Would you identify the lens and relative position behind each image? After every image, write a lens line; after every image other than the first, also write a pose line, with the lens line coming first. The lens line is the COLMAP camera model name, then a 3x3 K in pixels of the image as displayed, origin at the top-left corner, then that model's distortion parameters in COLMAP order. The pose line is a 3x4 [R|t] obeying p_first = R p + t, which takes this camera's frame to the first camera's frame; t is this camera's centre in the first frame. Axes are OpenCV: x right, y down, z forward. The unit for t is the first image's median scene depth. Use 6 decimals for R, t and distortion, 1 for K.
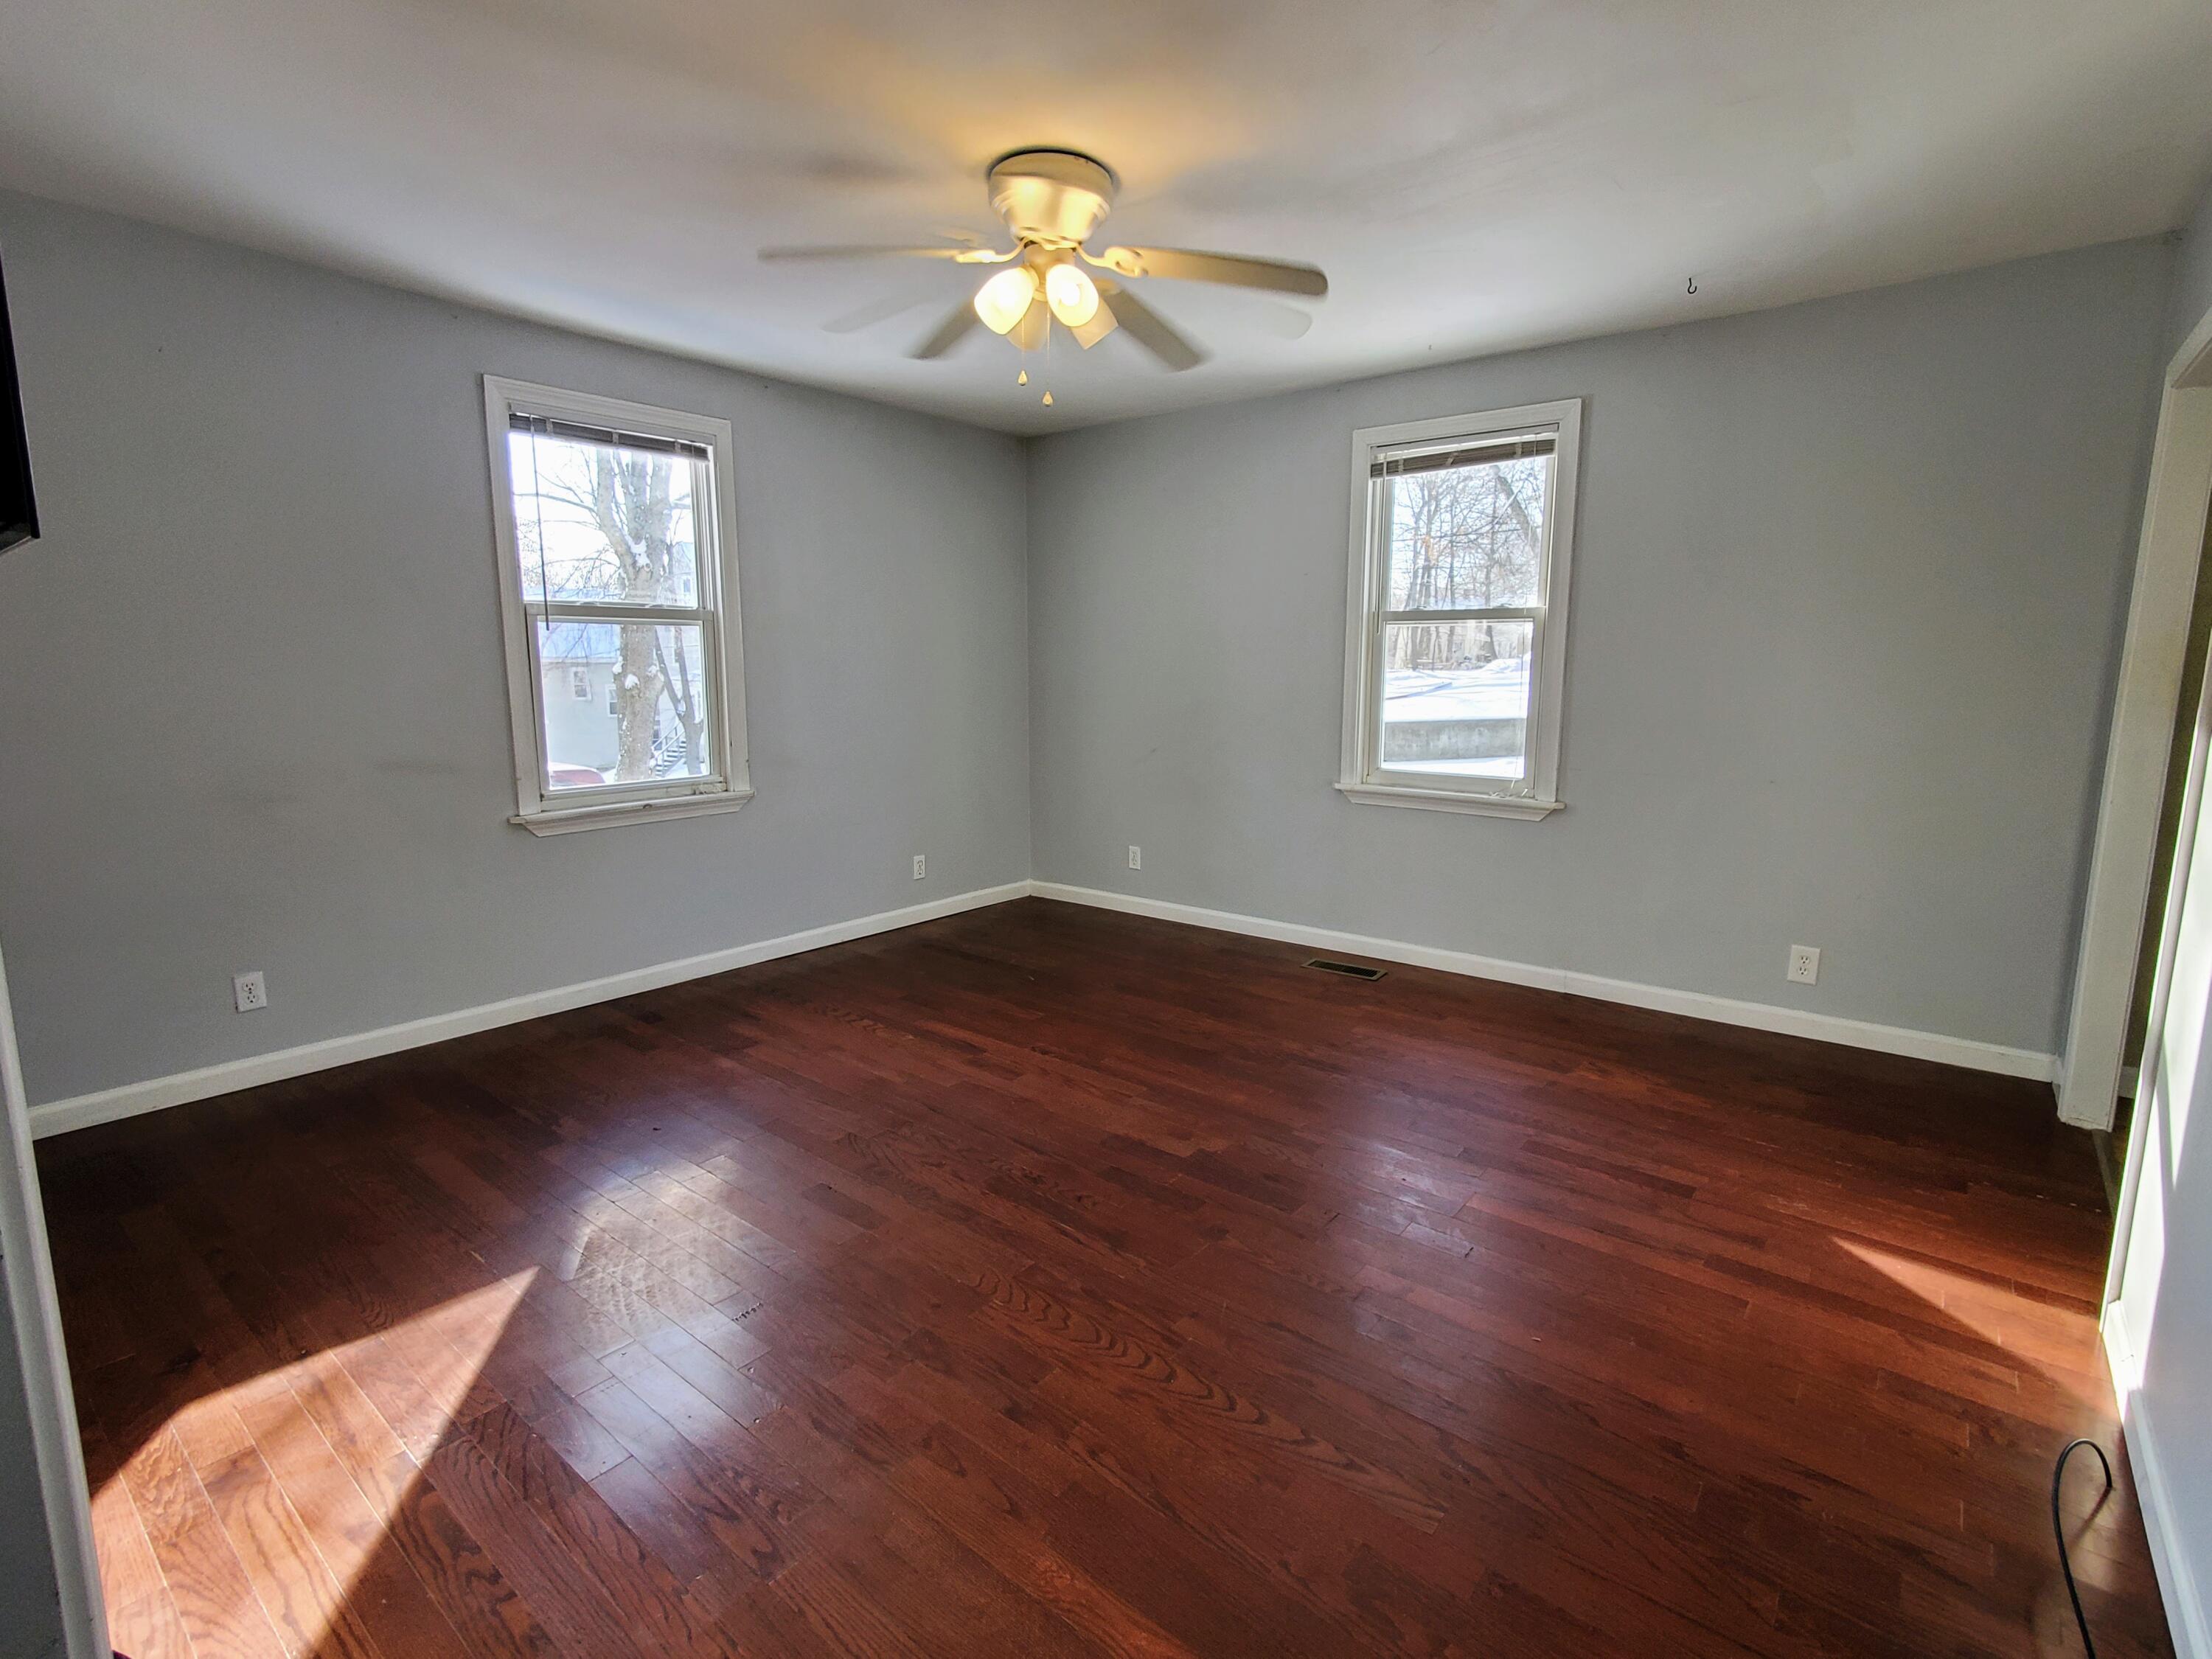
lens RADIAL K [[1037.6, 0, 1118.8], [0, 1037.6, 822.1], [0, 0, 1]] dist [0.000487, 0.002738]
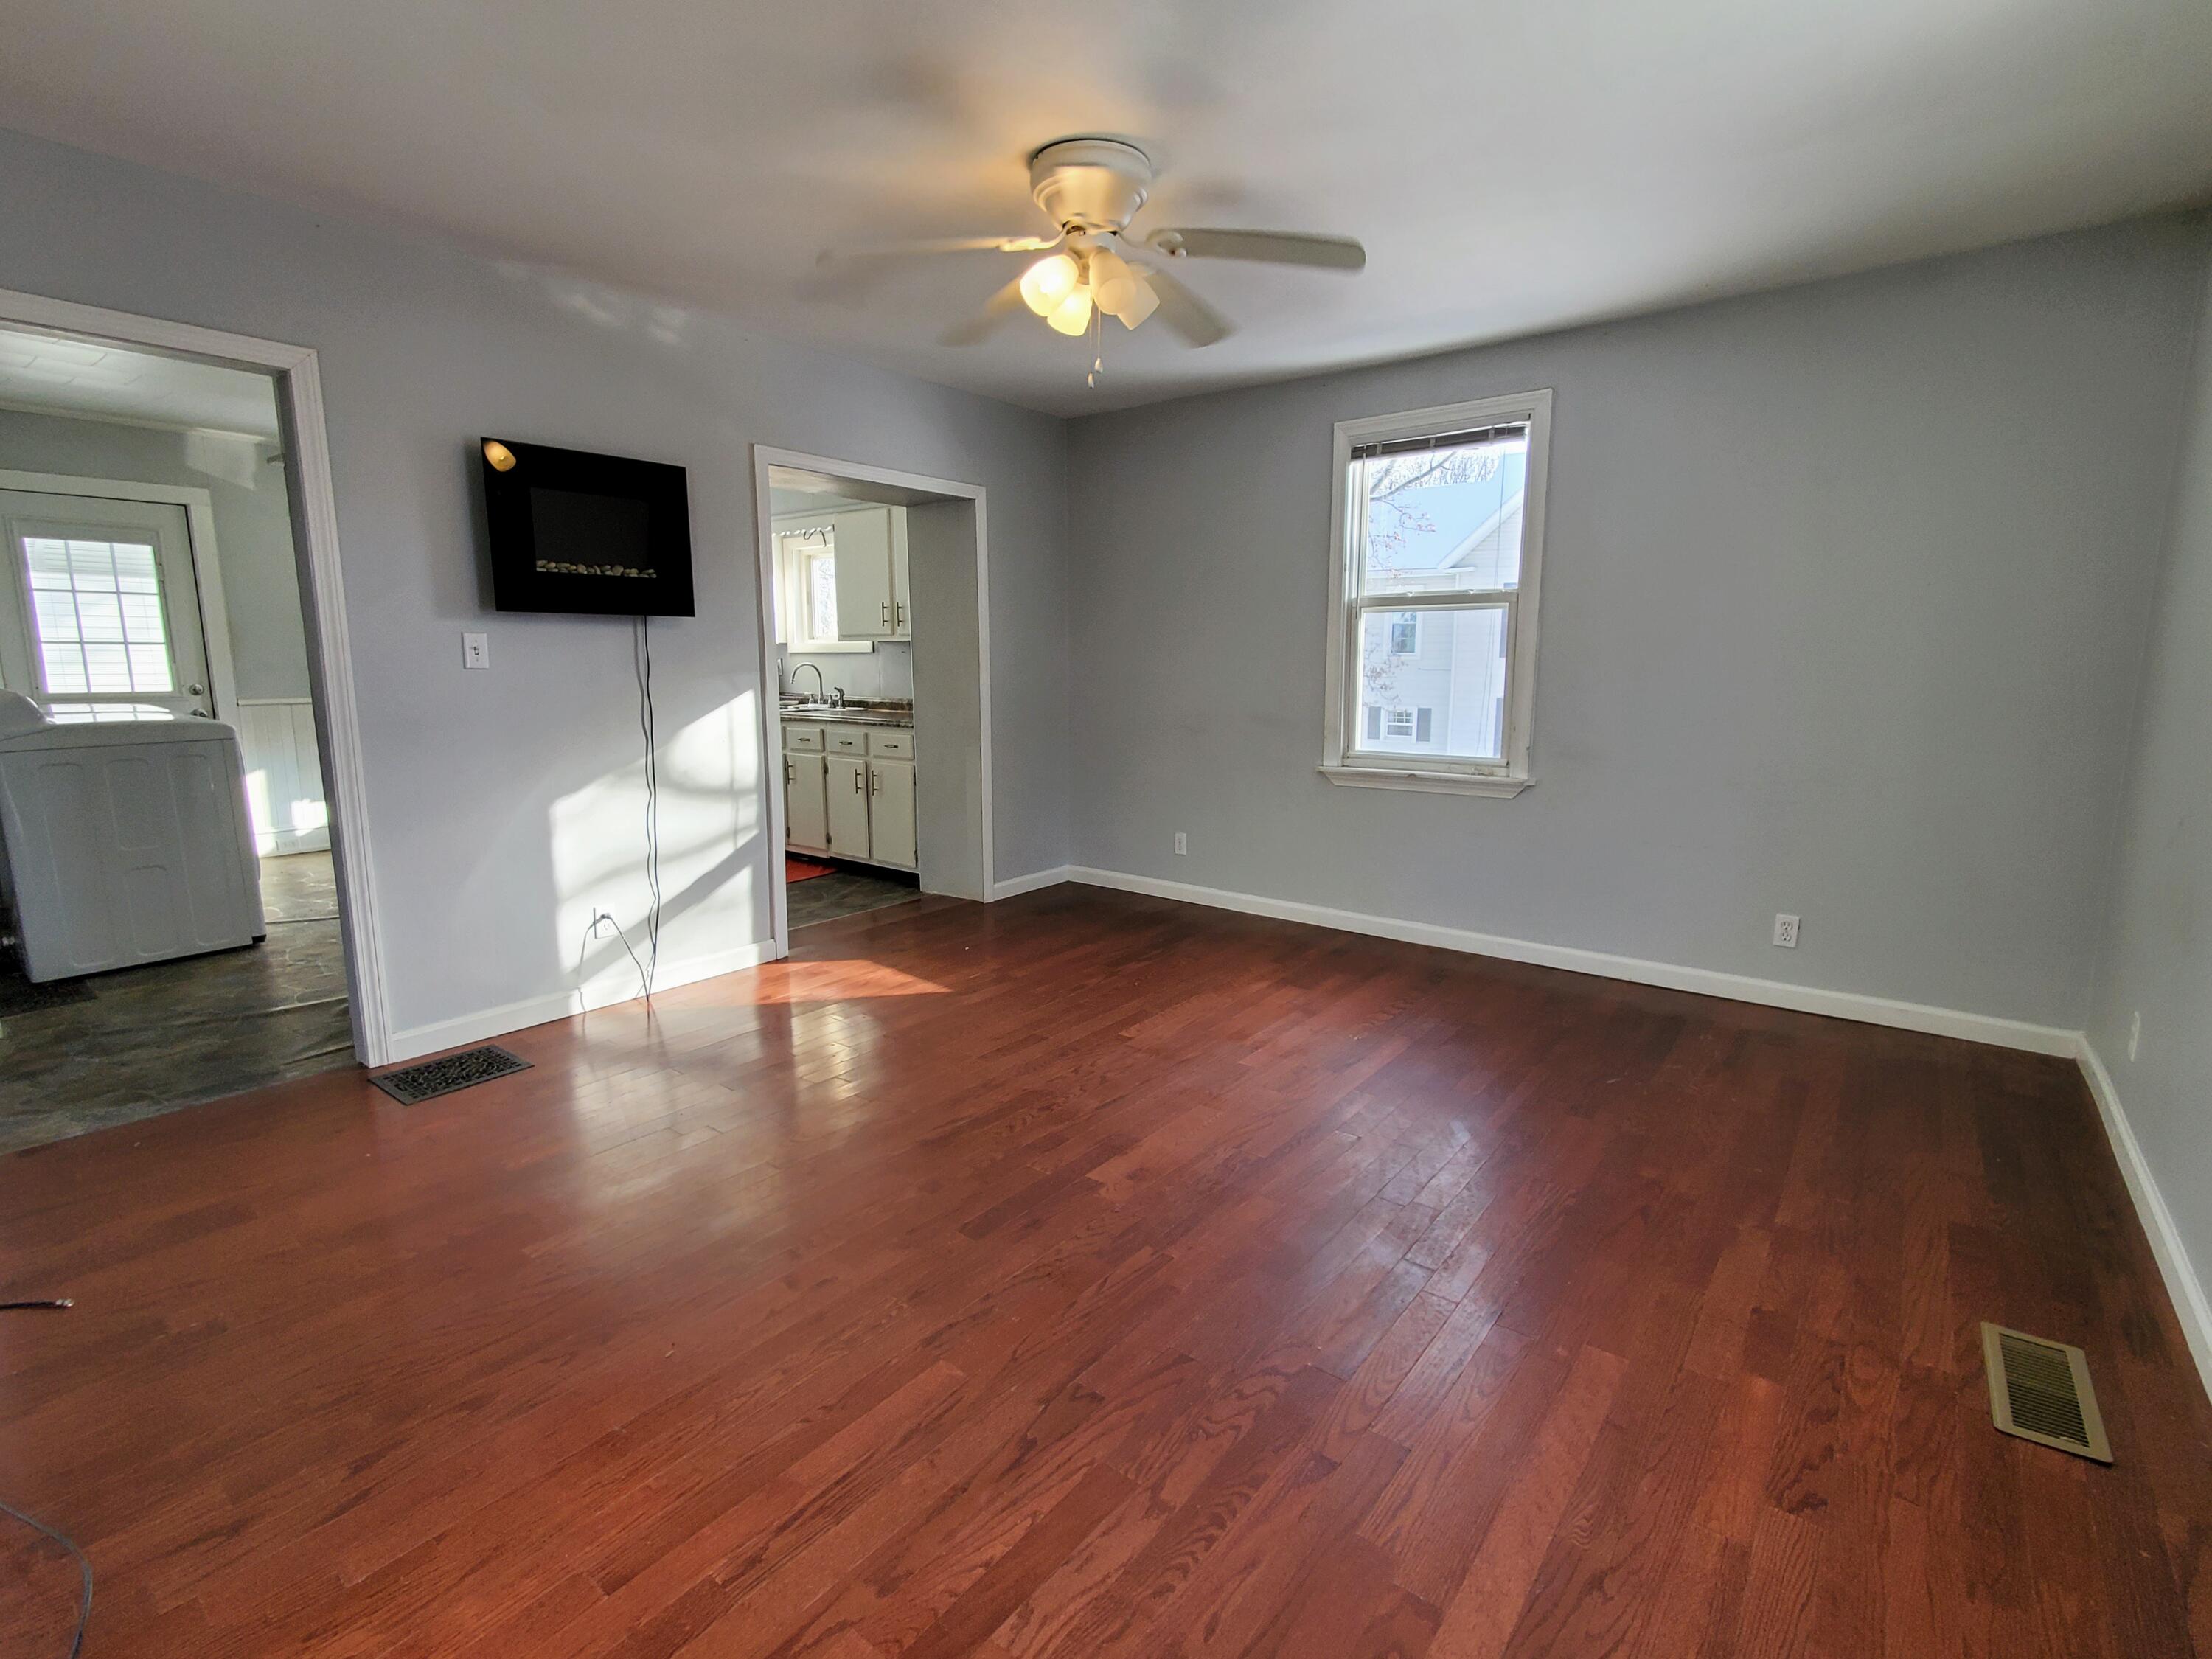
lens RADIAL K [[1037.6, 0, 1118.8], [0, 1037.6, 822.1], [0, 0, 1]] dist [0.000487, 0.002738]
pose [[0.003572, 0.153604, -0.988126, 0.695732], [-0.153791, 0.976461, 0.151235, -0.093377], [0.988097, 0.151424, 0.027110, 0.725294]]
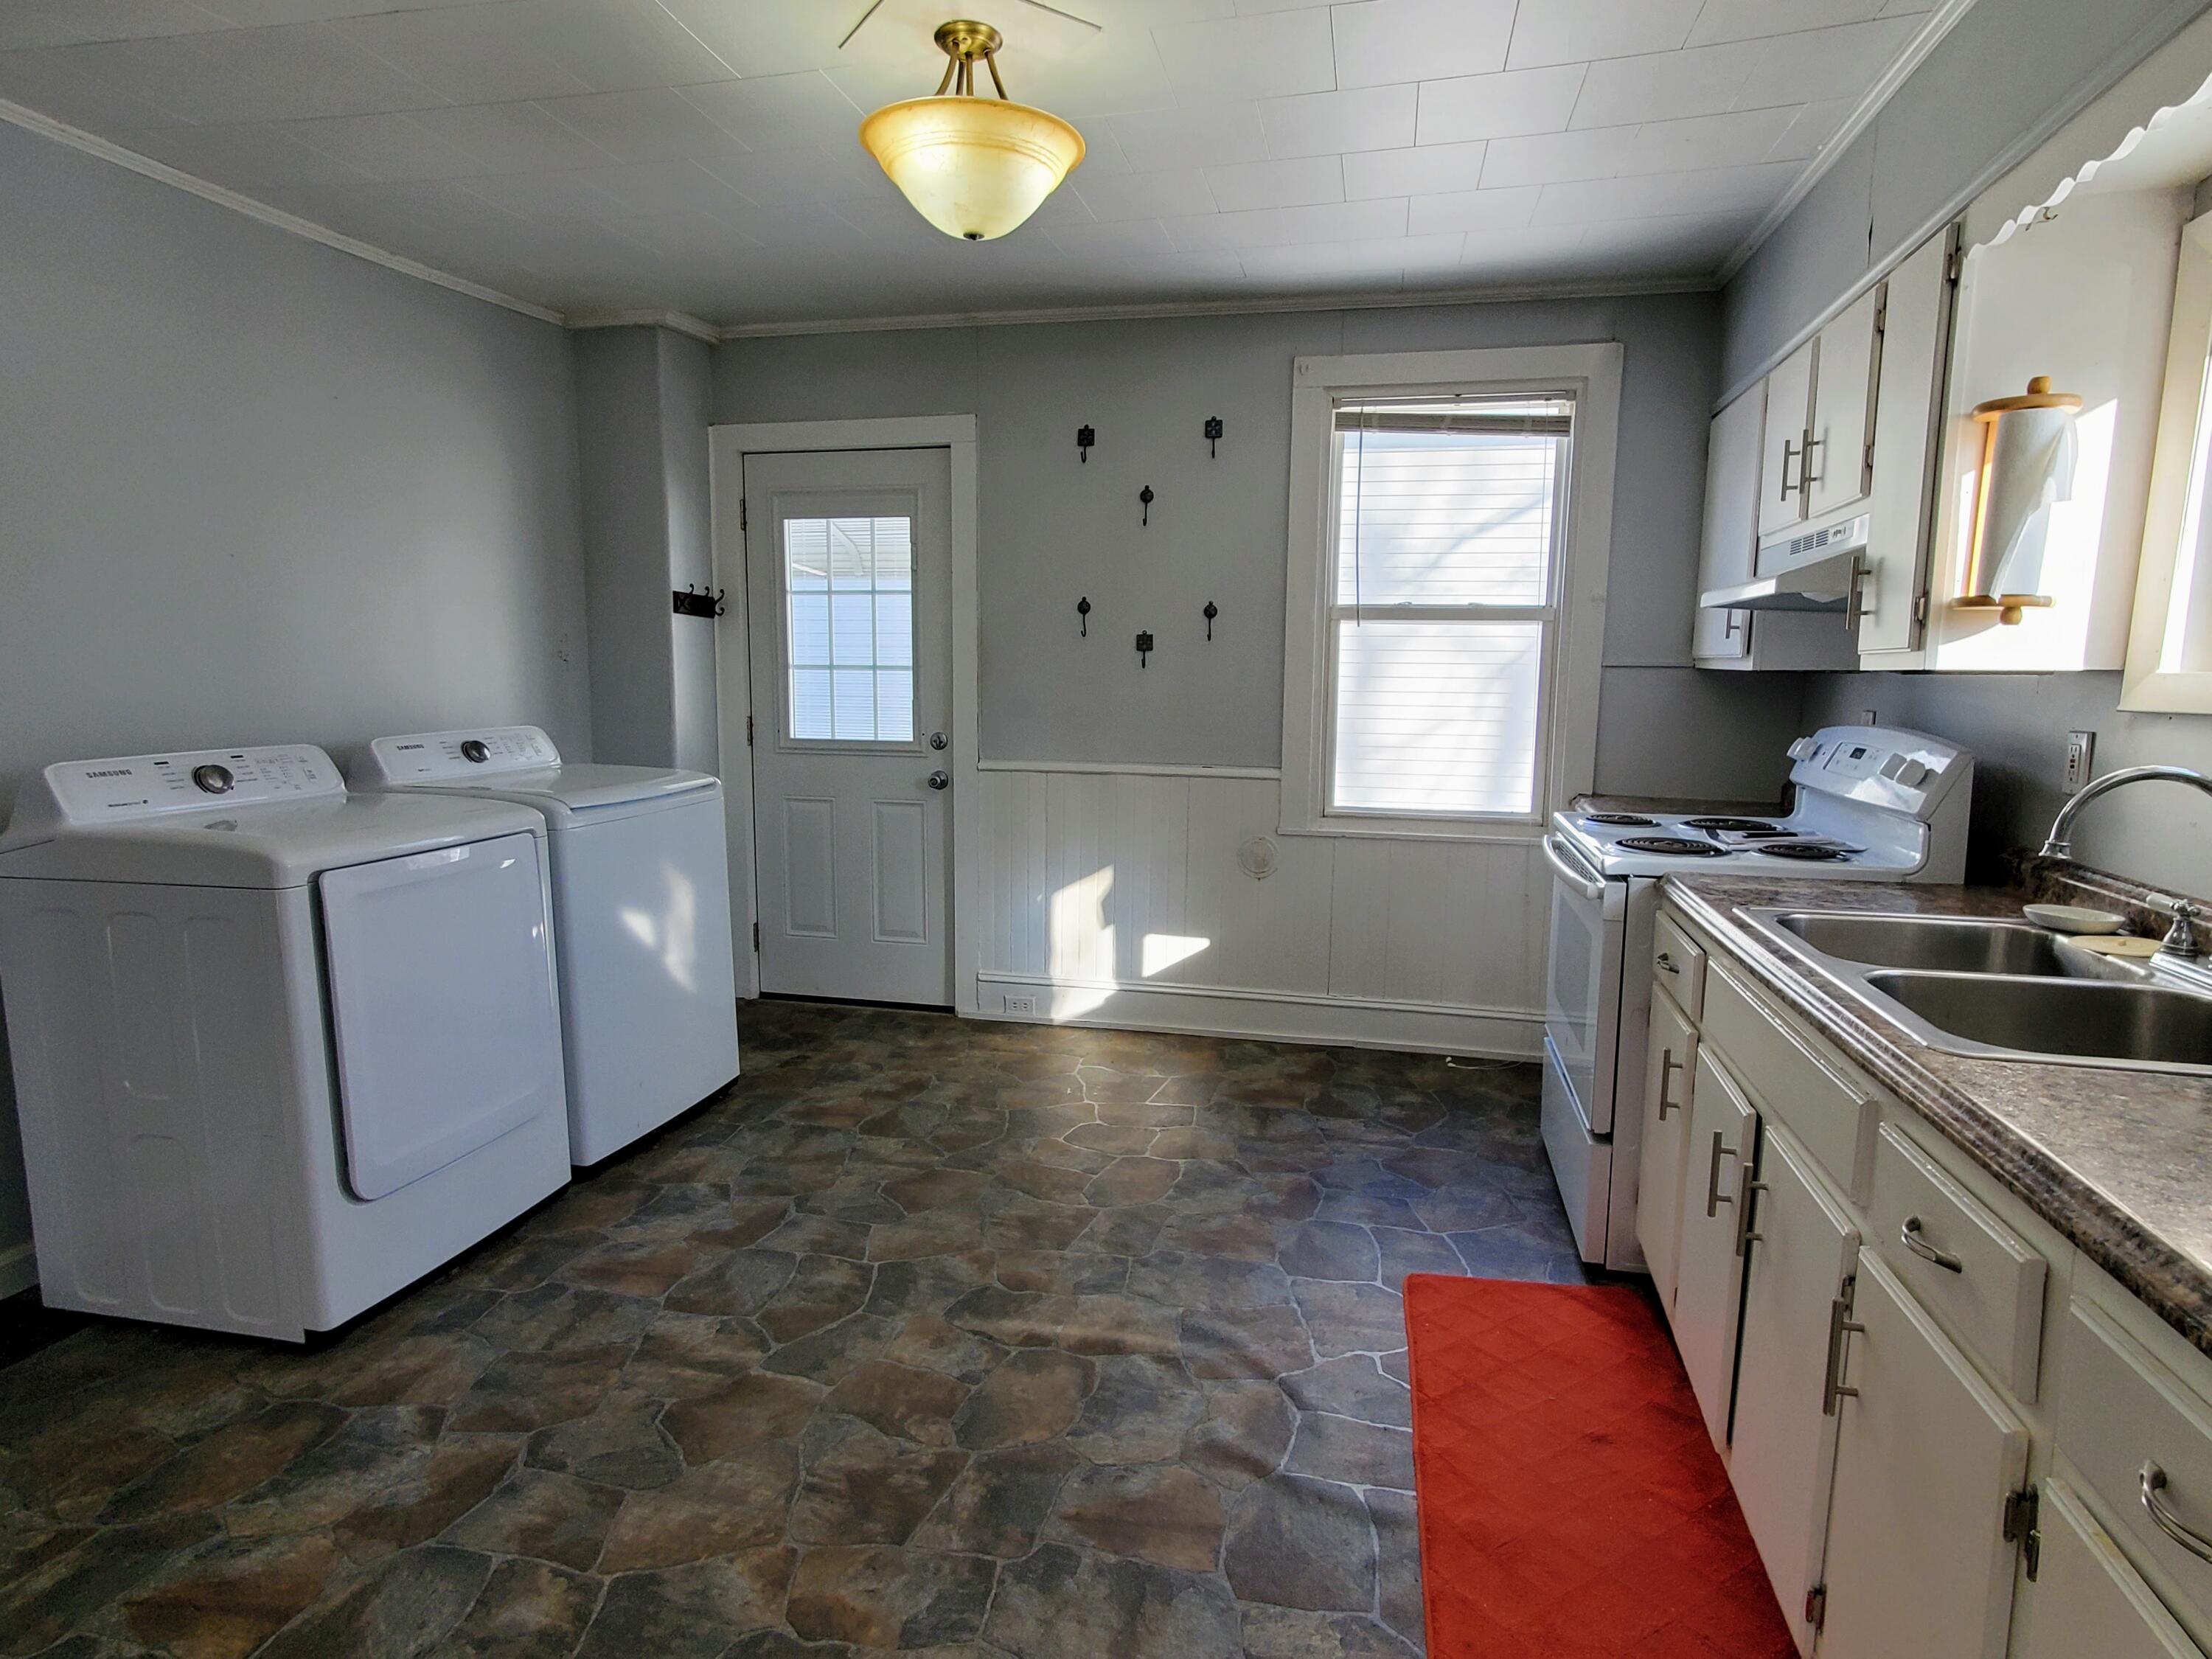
lens RADIAL K [[1169.1, 0, 1129.2], [0, 1169.1, 825.0], [0, 0, 1]] dist [0.001205, 0.000902]
pose [[-0.902692, 0.041238, -0.428308, -0.620688], [-0.081297, 0.961124, 0.263878, -0.068193], [0.422539, 0.273020, -0.864246, 0.406933]]
